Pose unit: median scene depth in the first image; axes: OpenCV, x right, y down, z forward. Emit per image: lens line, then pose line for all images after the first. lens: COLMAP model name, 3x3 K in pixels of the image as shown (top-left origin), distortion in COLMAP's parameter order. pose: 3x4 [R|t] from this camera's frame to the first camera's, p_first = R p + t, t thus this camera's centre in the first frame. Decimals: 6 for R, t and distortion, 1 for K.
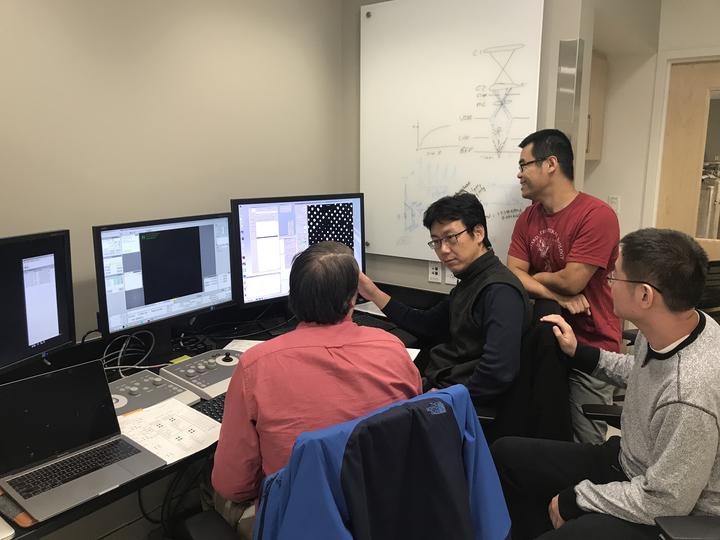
lens RADIAL K [[577.6, 0, 360.0], [0, 577.6, 270.0], [0, 0, 1]] dist [0.062471, -0.002008]
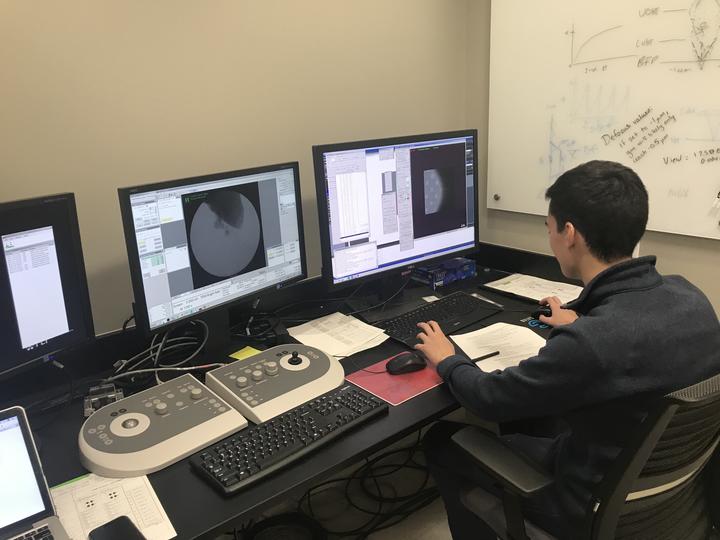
lens RADIAL K [[586.3, 0, 360.0], [0, 586.3, 270.0], [0, 0, 1]] dist [0.000659, 0.002919]
pose [[0.973199, 0.024744, -0.228631, 0.024004], [-0.002258, 0.995175, 0.098091, -0.037951], [0.229955, -0.094946, 0.968559, 0.302050]]
